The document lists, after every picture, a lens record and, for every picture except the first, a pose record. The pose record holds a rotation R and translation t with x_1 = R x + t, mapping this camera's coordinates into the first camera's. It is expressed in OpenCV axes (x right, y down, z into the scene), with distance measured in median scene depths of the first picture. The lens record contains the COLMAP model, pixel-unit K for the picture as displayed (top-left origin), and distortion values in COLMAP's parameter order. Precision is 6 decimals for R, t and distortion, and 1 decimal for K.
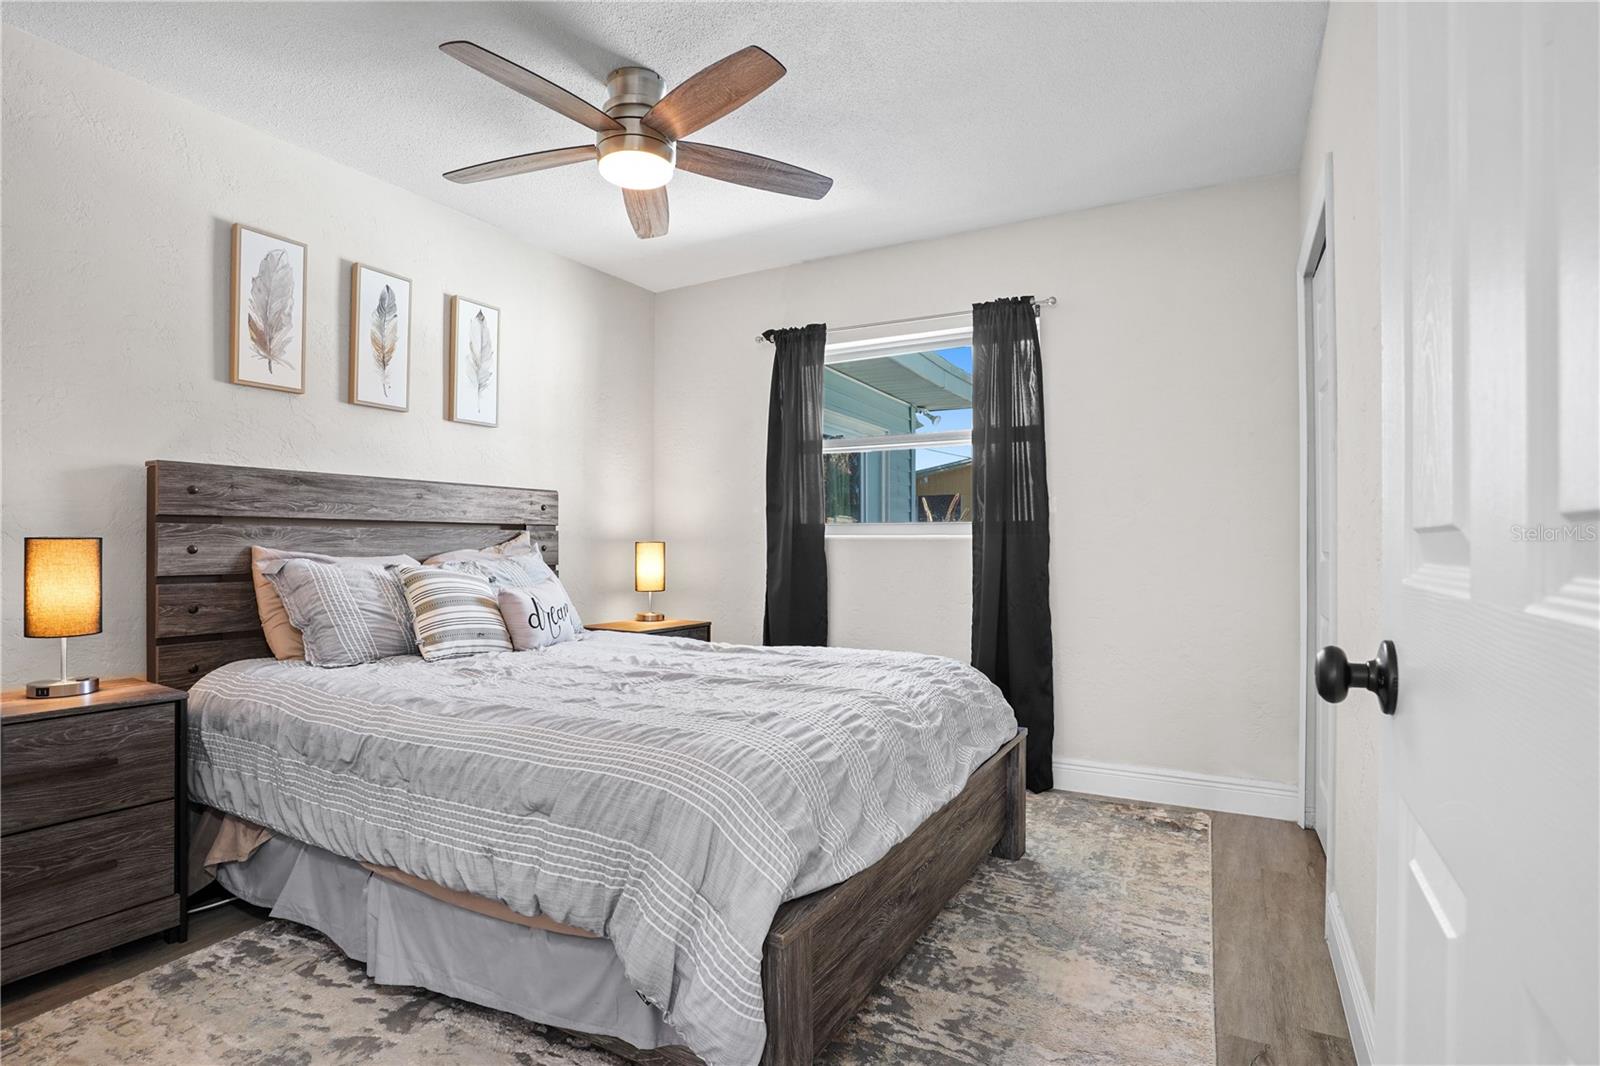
lens RADIAL K [[786.7, 0, 805.4], [0, 786.7, 539.9], [0, 0, 1]] dist [-0.068269, 0.026329]
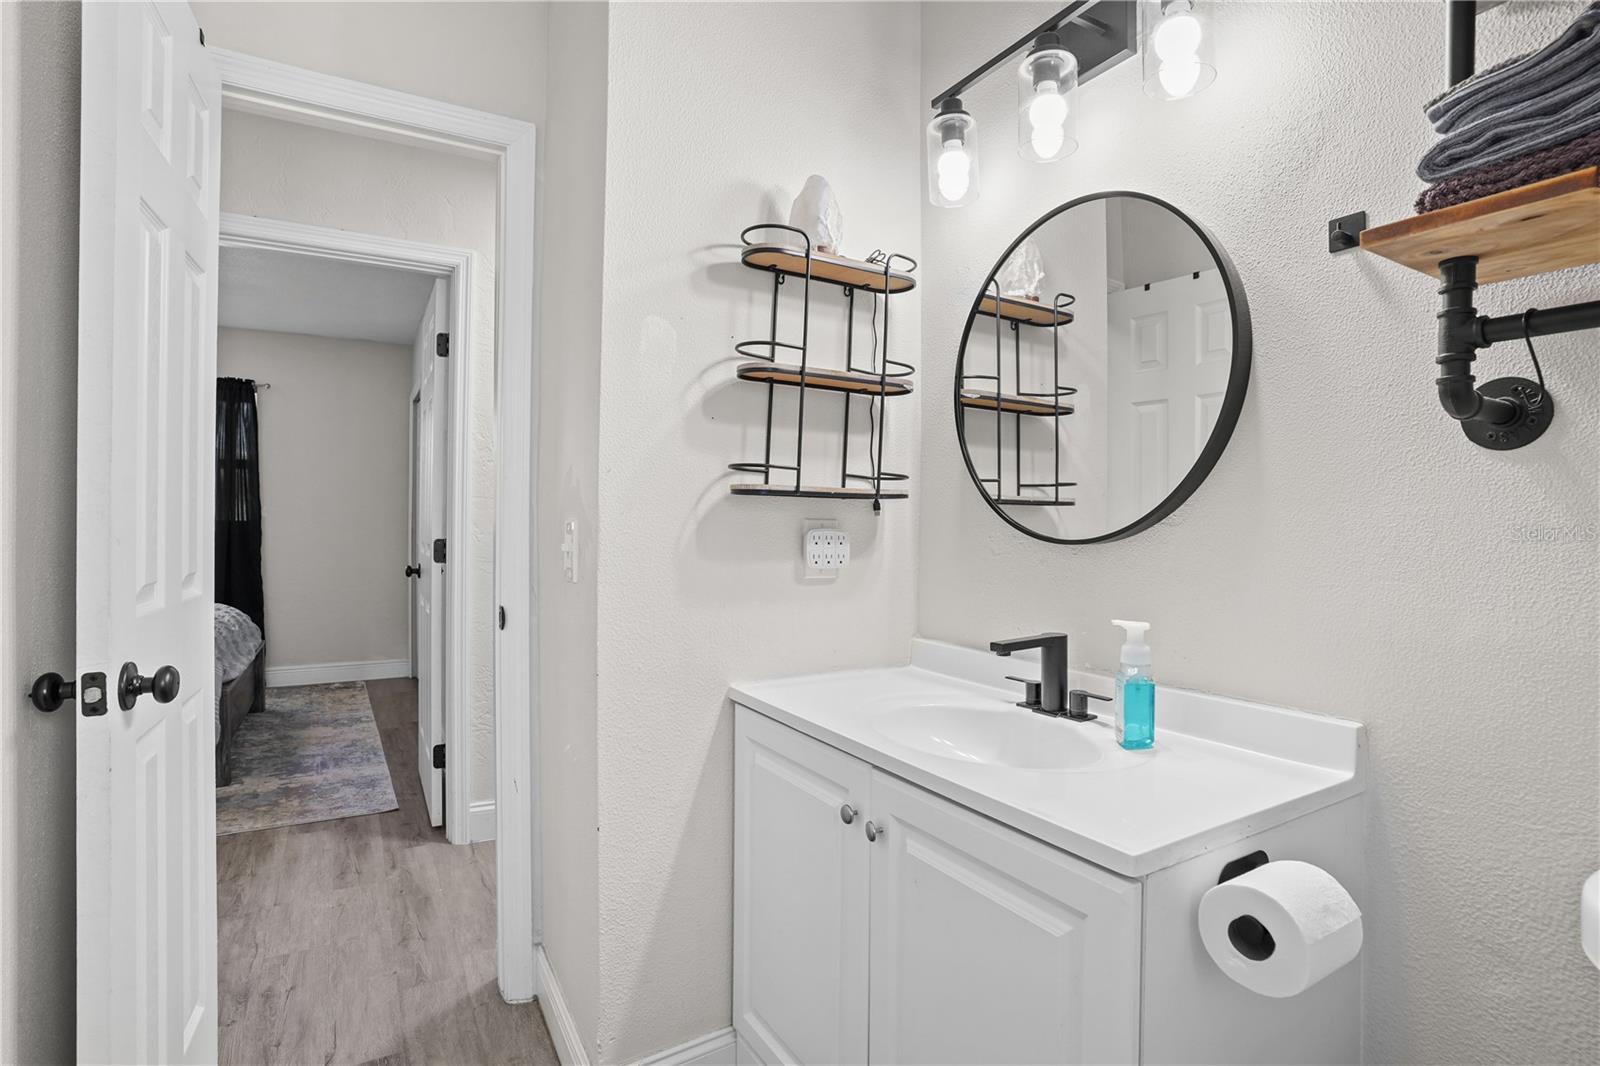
lens RADIAL K [[786.7, 0, 798.5], [0, 786.7, 527.4], [0, 0, 1]] dist [-0.068269, 0.026329]
pose [[0.515281, -0.003373, 0.857015, -0.510203], [-0.010778, 0.999888, 0.010415, -0.042627], [-0.856954, -0.014604, 0.515187, -0.826123]]
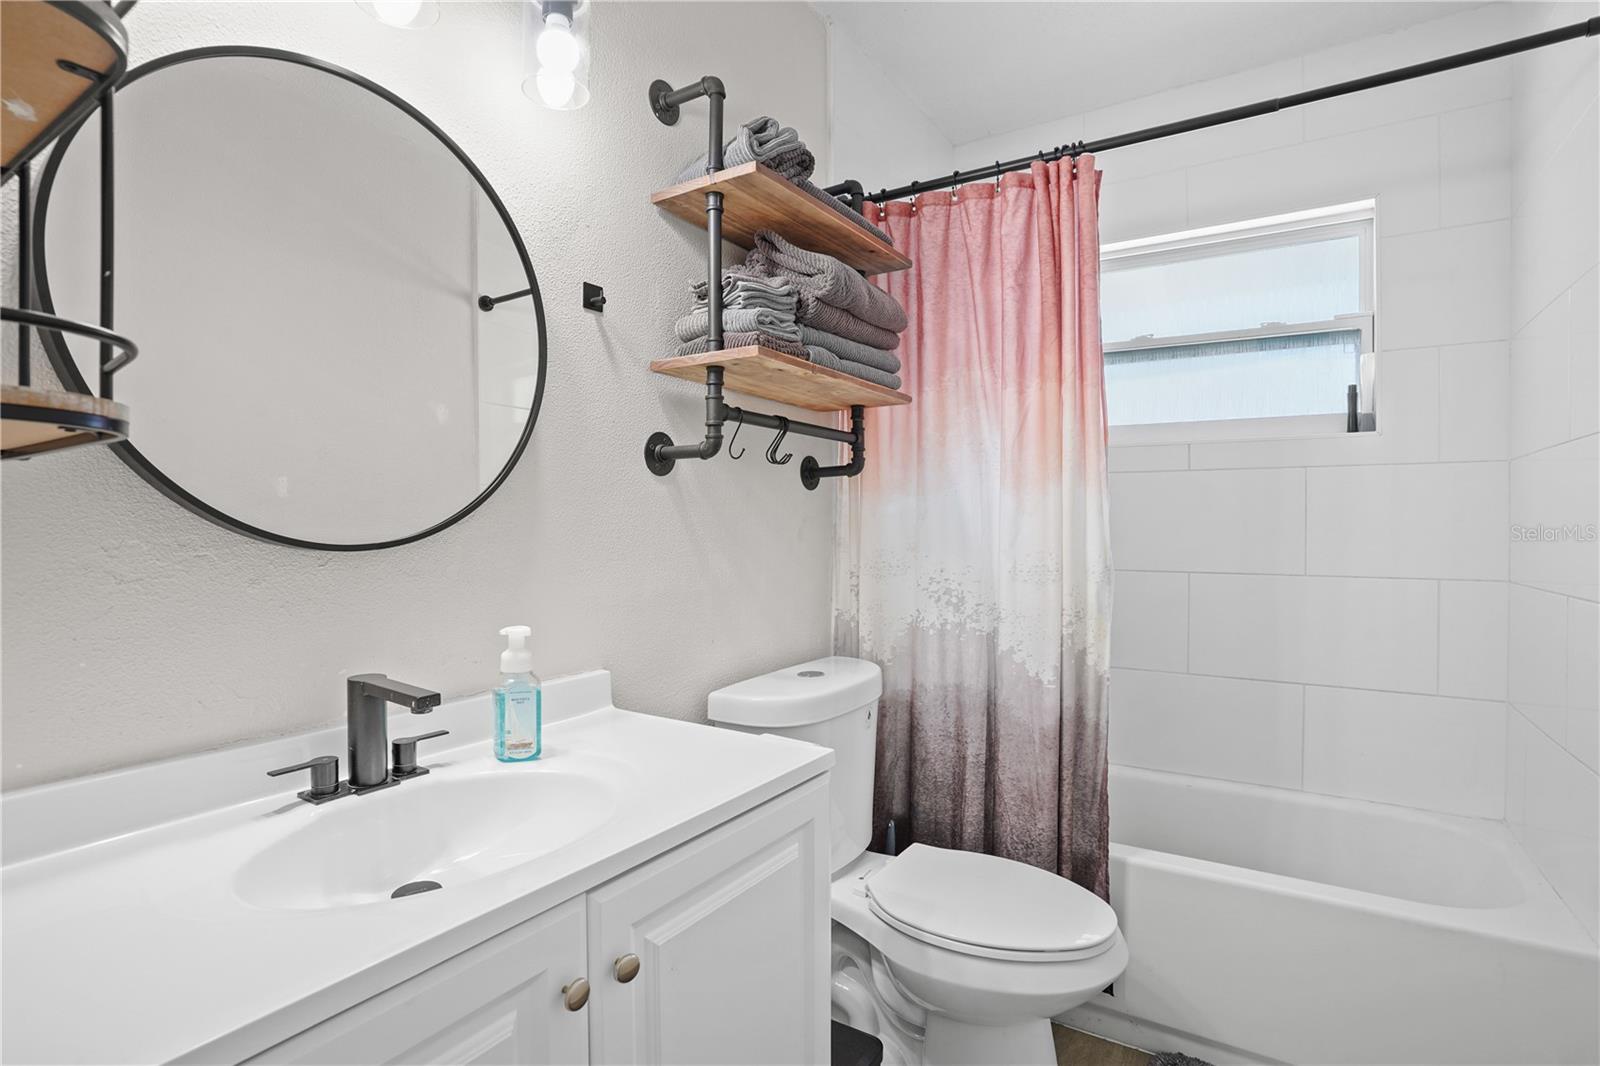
lens RADIAL K [[786.7, 0, 797.0], [0, 786.7, 538.6], [0, 0, 1]] dist [-0.068269, 0.026329]
pose [[-0.997174, 0.000739, 0.075124, 0.395441], [0.001270, 0.999975, 0.007022, -0.020870], [-0.075117, 0.007098, -0.997149, 0.580226]]
